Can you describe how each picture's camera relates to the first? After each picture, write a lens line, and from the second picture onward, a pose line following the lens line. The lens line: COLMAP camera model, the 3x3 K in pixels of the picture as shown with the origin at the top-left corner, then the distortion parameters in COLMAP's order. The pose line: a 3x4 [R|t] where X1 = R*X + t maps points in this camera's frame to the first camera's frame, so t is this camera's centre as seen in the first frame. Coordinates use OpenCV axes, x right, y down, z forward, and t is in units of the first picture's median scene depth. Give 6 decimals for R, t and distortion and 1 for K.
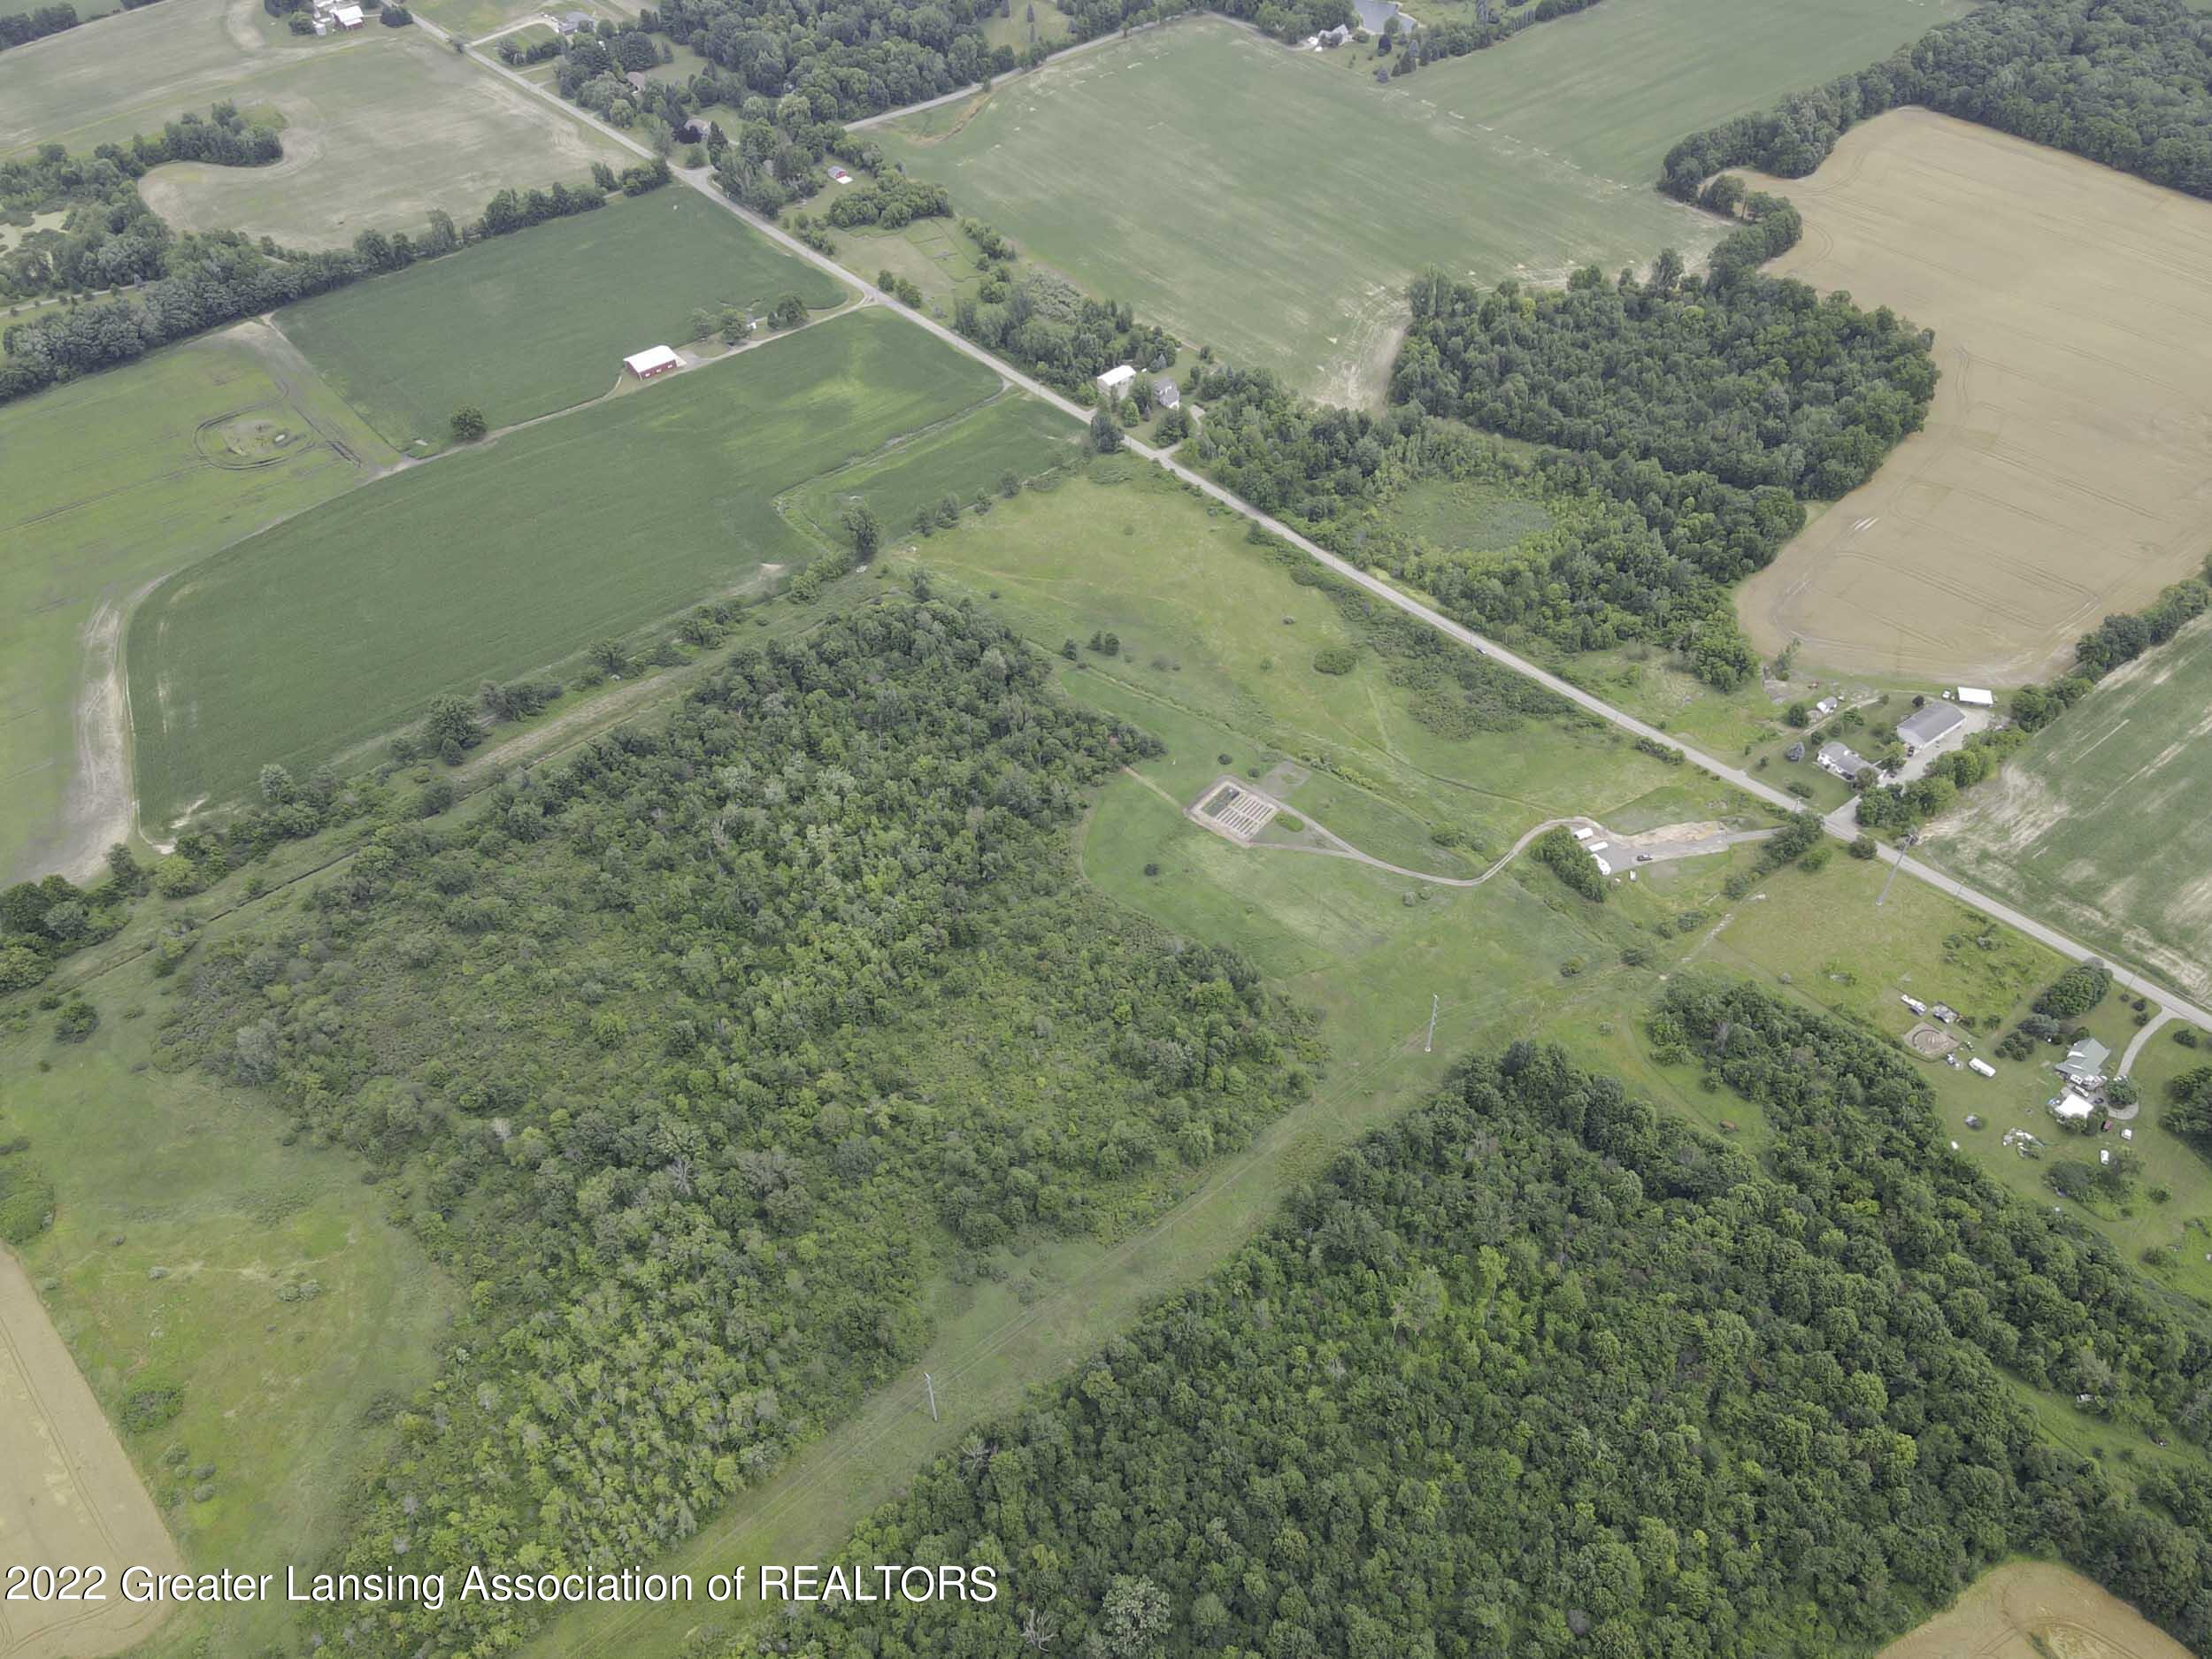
lens RADIAL K [[1625.9, 0, 1128.4], [0, 1625.9, 943.5], [0, 0, 1]] dist [0.248663, -0.233798]
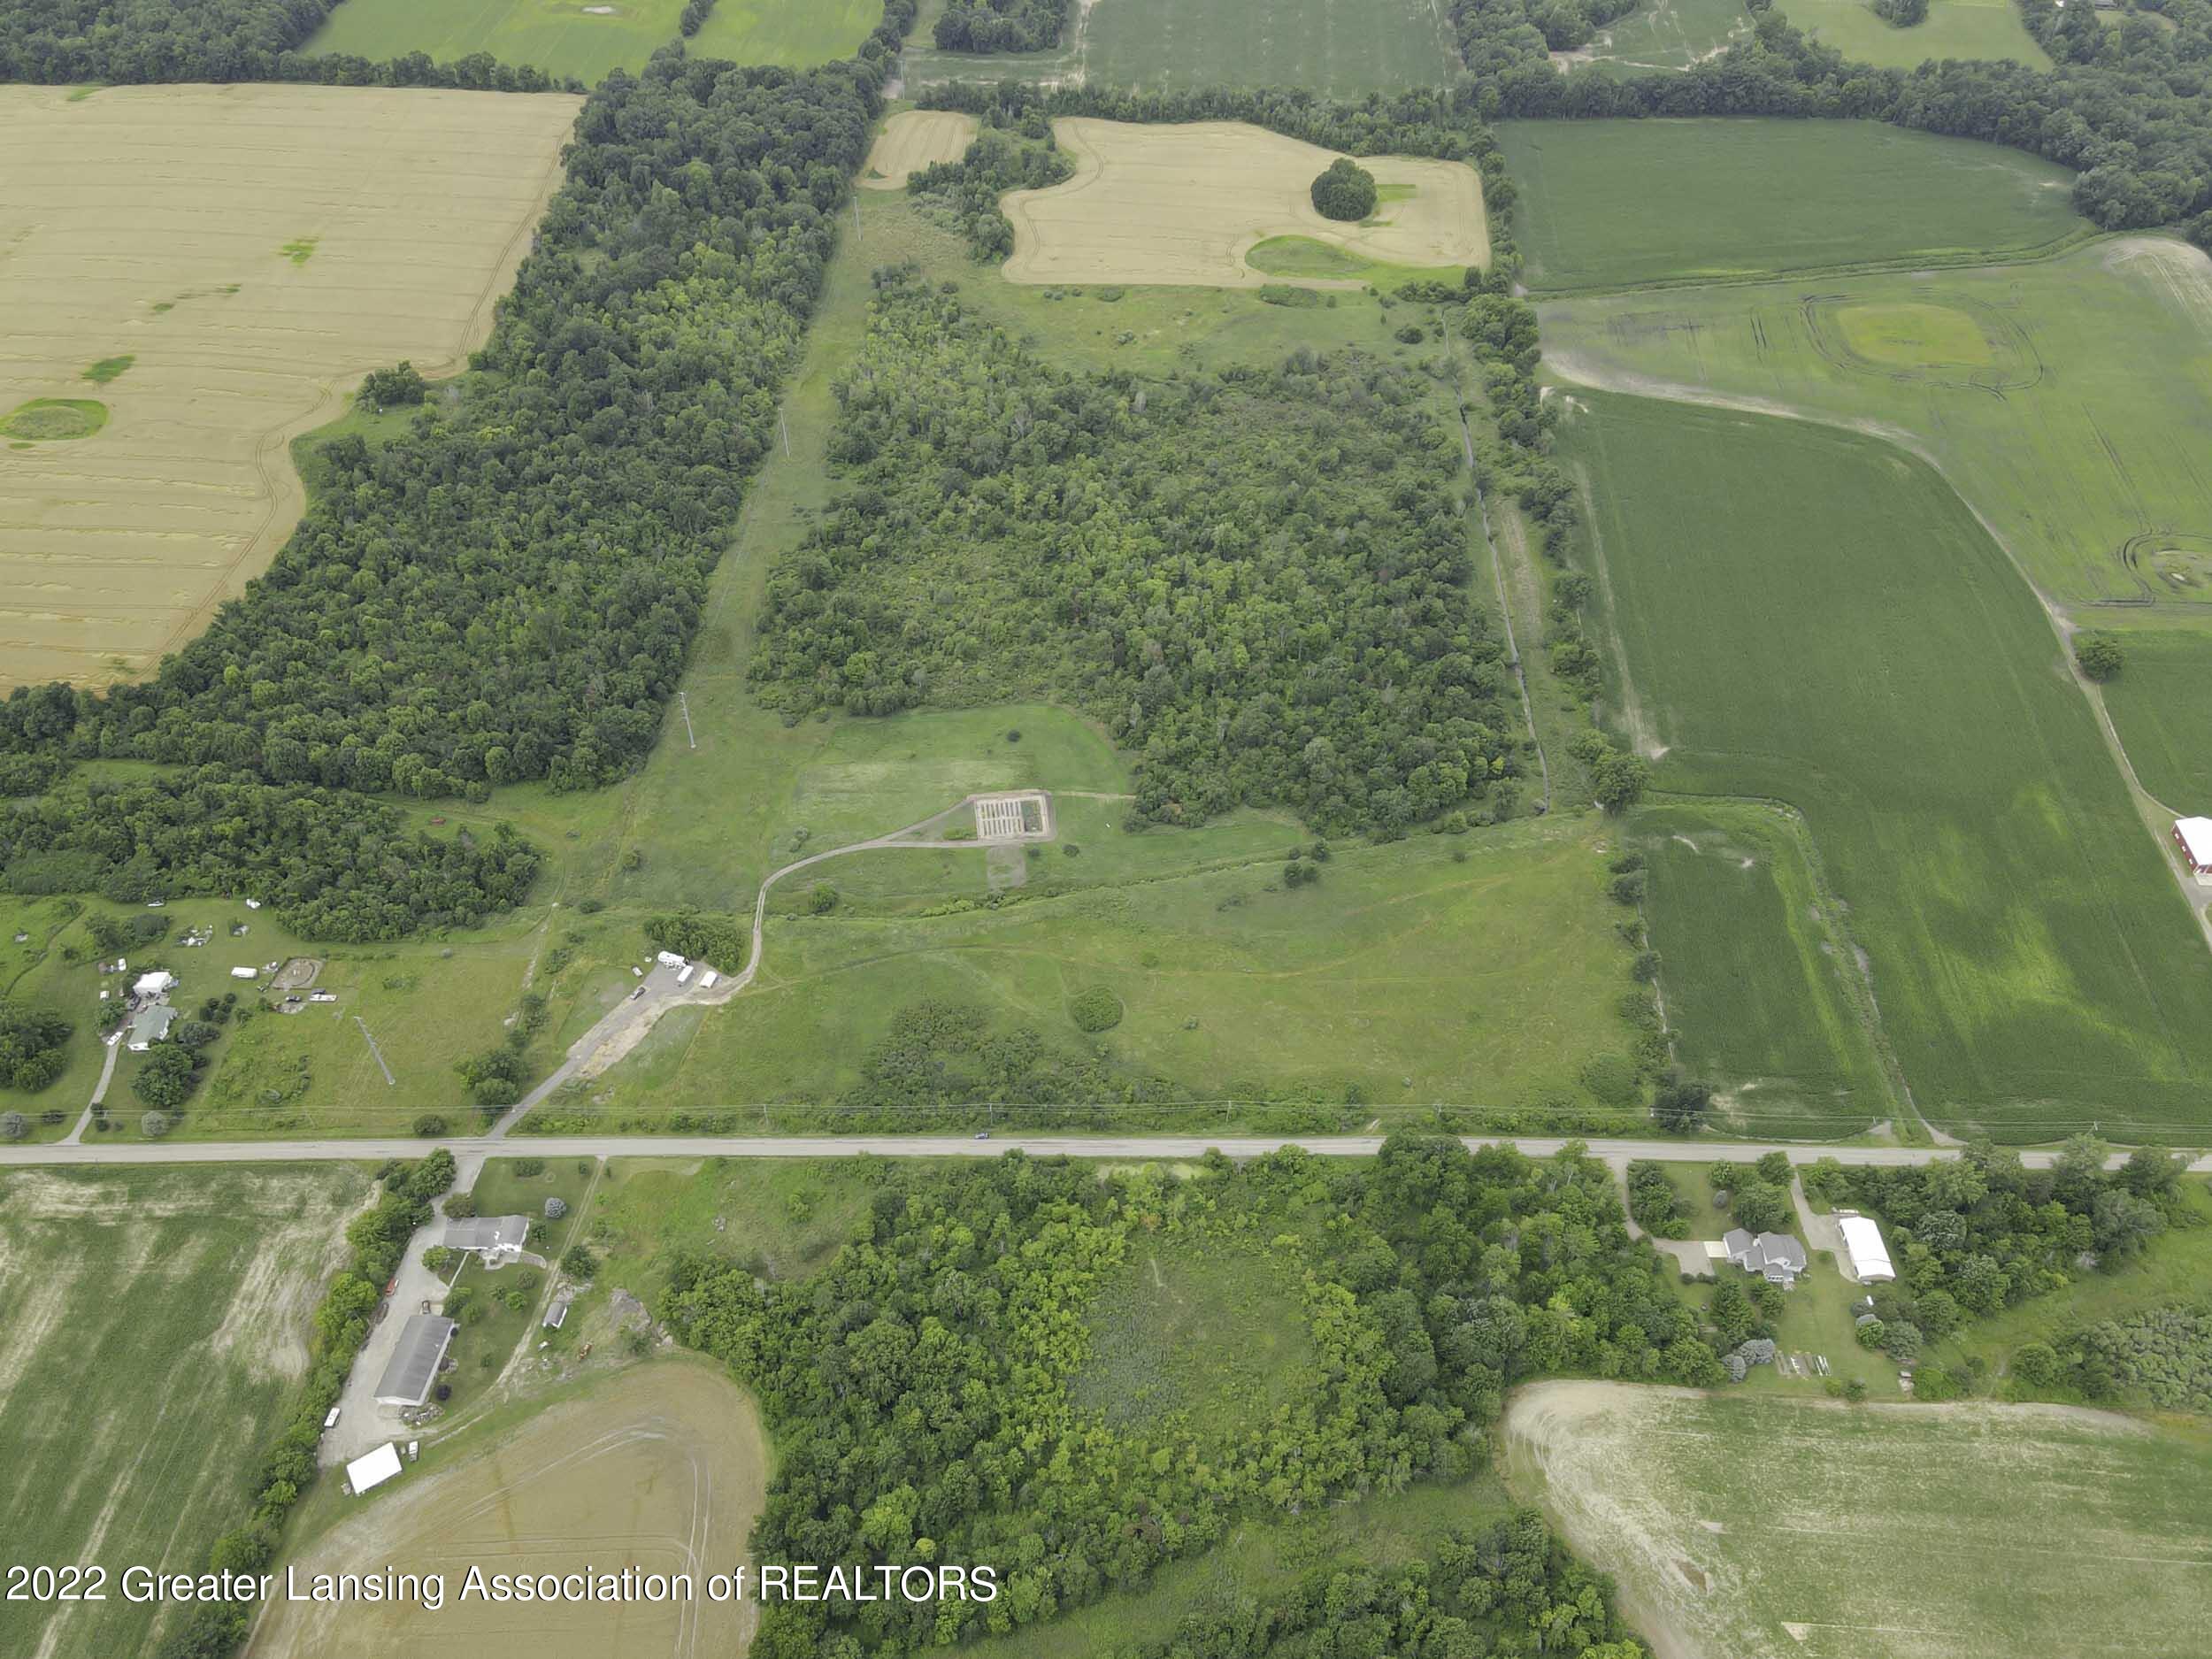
lens RADIAL K [[1579.7, 0, 1093.8], [0, 1579.7, 872.6], [0, 0, 1]] dist [0.253151, -0.245543]
pose [[-0.686923, 0.543043, -0.482951, 0.465313], [-0.539950, 0.063419, 0.839305, -0.827282], [0.486407, 0.837307, 0.249652, 0.734215]]
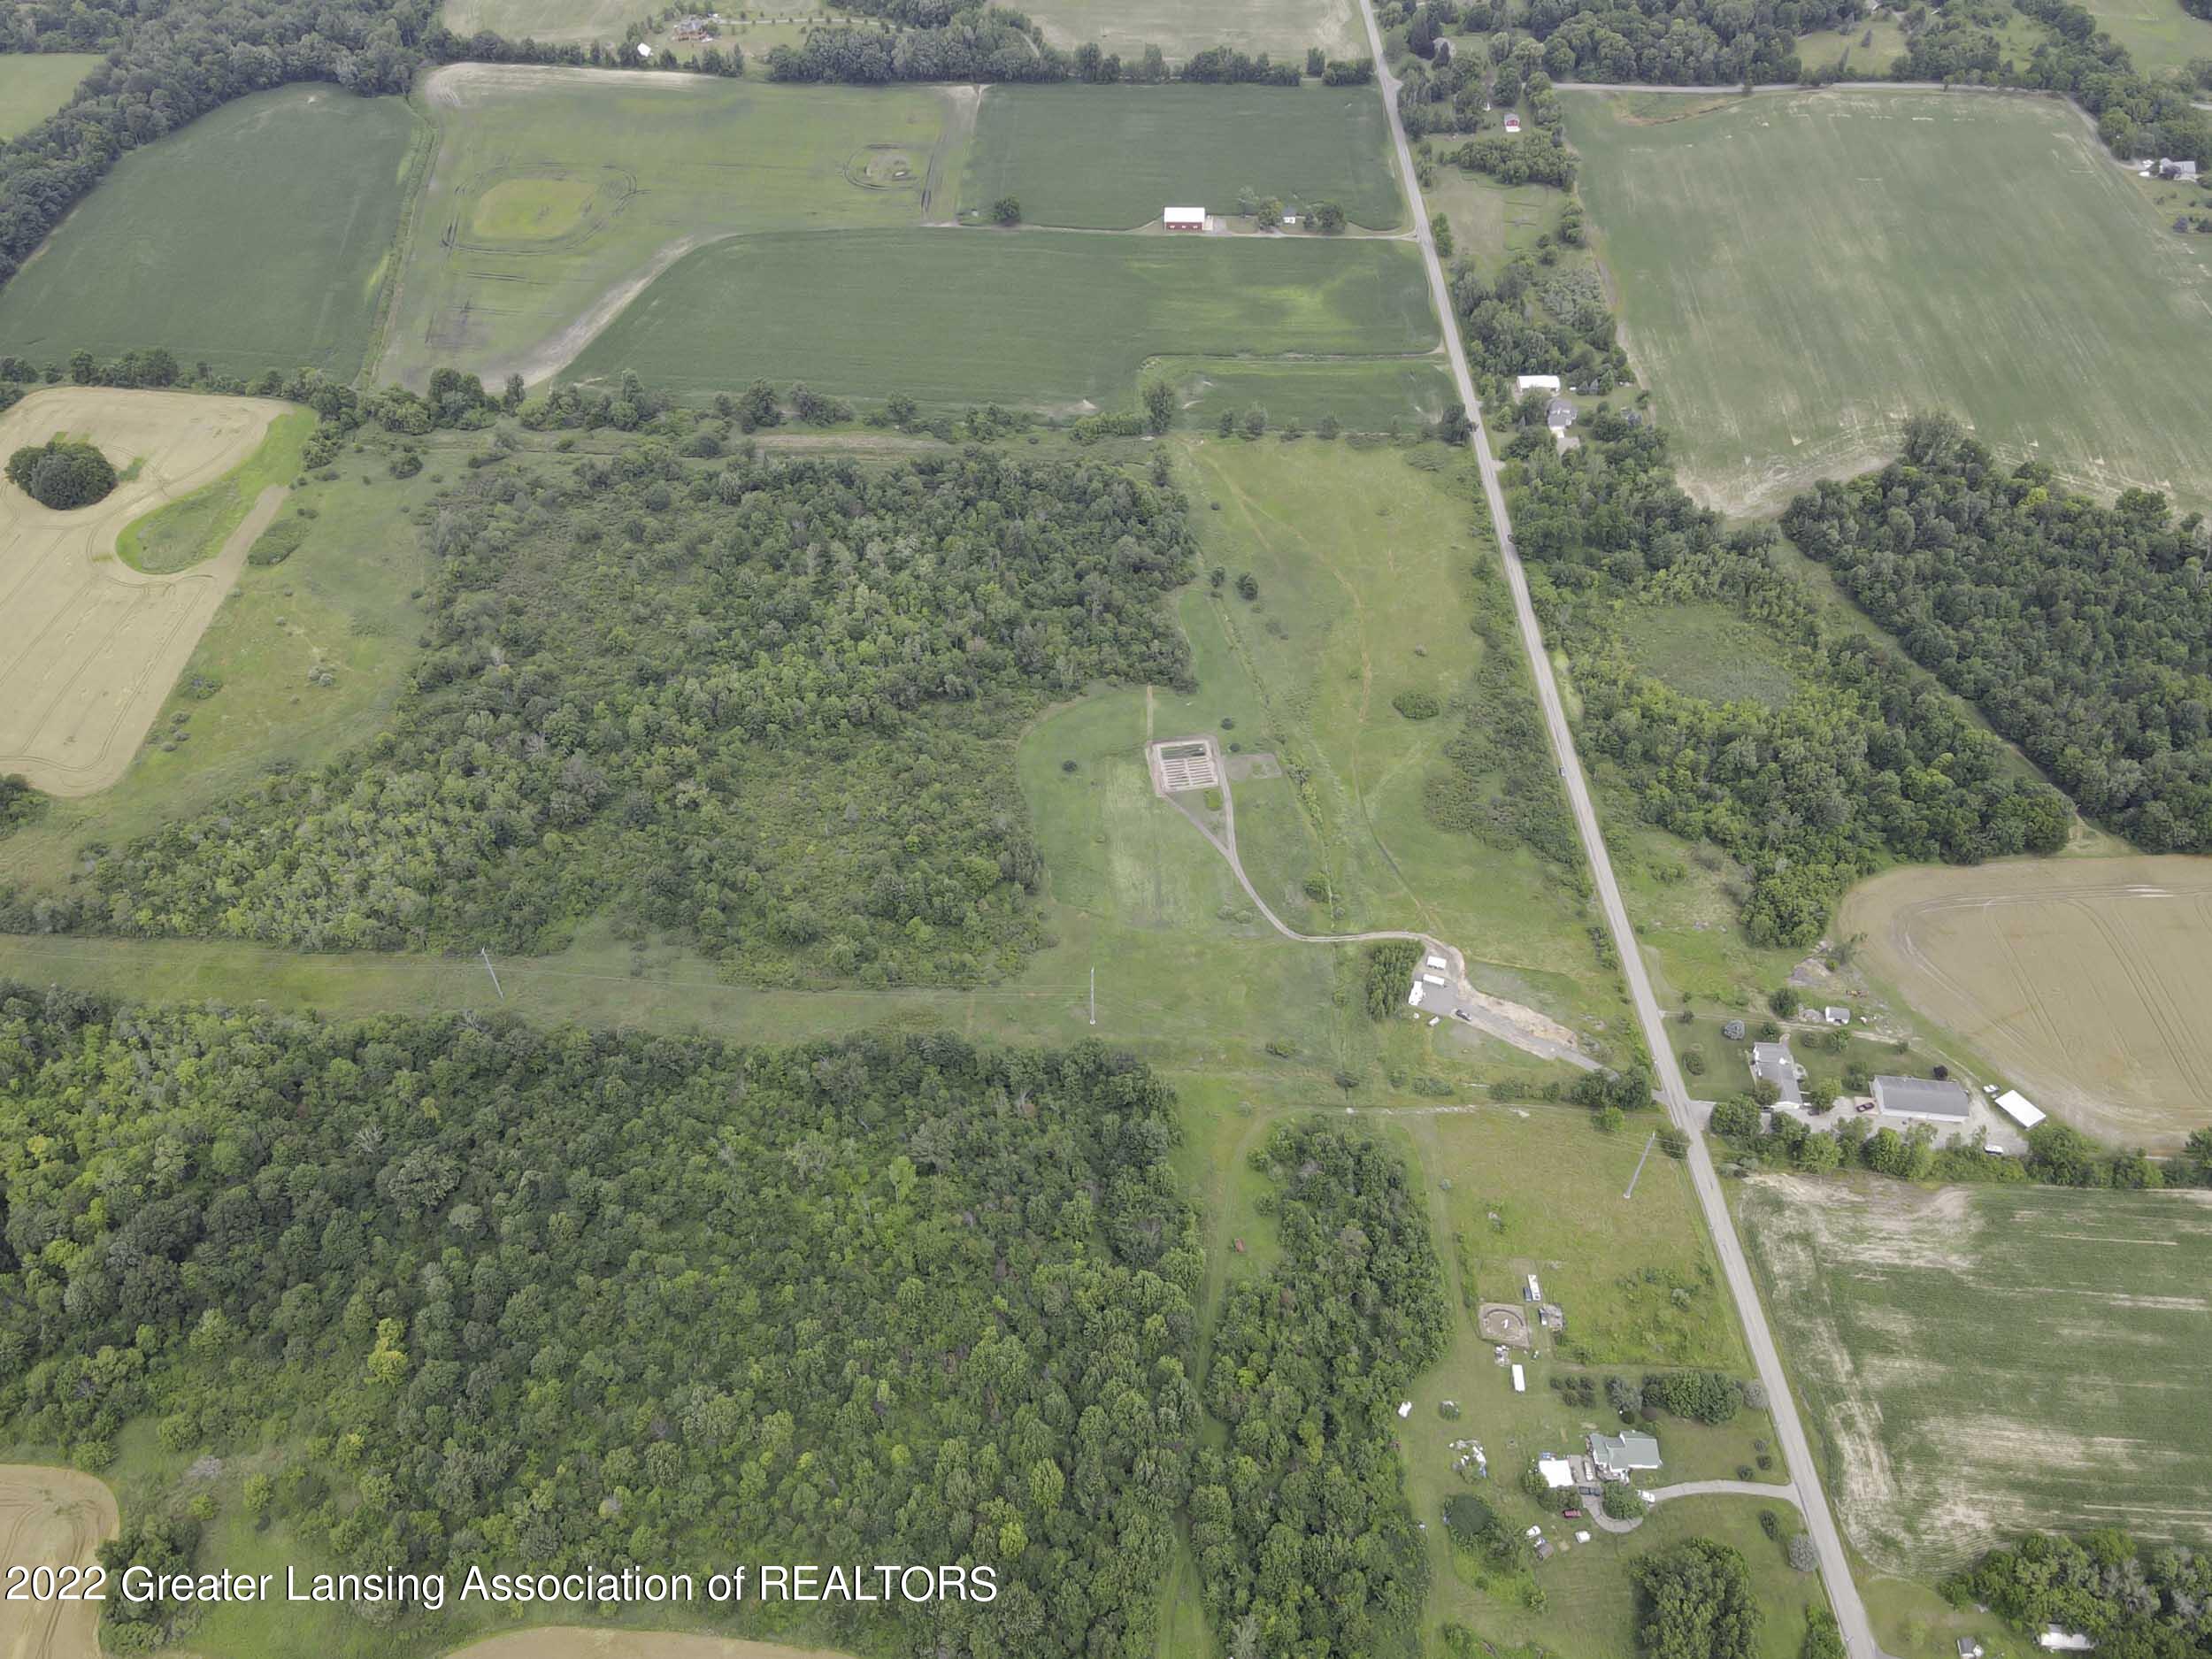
lens RADIAL K [[1605.6, 0, 1045.0], [0, 1605.6, 887.1], [0, 0, 1]] dist [0.261902, -0.247592]
pose [[0.719790, 0.521076, -0.458675, 0.454069], [-0.516543, 0.843445, 0.147591, -0.108855], [0.463773, 0.130691, 0.876262, 0.081113]]
